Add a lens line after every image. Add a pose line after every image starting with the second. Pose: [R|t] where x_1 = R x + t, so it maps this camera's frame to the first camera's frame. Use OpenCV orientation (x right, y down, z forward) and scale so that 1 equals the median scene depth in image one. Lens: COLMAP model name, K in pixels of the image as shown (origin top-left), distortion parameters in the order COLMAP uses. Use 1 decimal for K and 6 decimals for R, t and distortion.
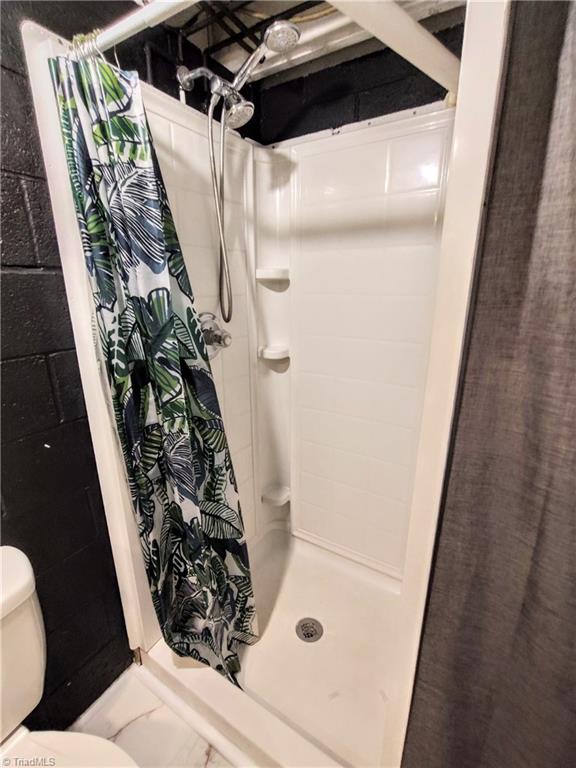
lens RADIAL K [[349.2, 0, 288.0], [0, 349.2, 384.0], [0, 0, 1]] dist [-0.009063, 0.000716]
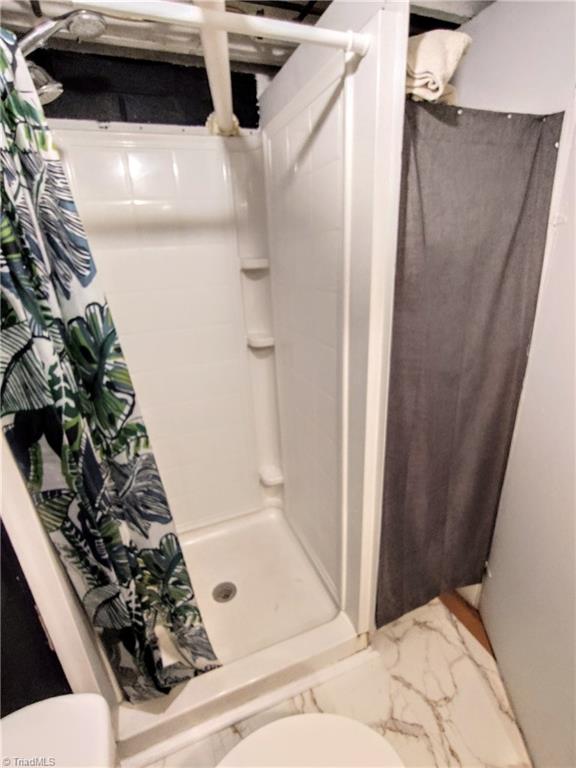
lens RADIAL K [[349.2, 0, 288.0], [0, 349.2, 384.0], [0, 0, 1]] dist [-0.009063, 0.000716]
pose [[0.592534, -0.306175, 0.745091, -0.754430], [0.279467, 0.945637, 0.166337, -0.089760], [-0.755514, 0.109668, 0.645888, 0.092303]]
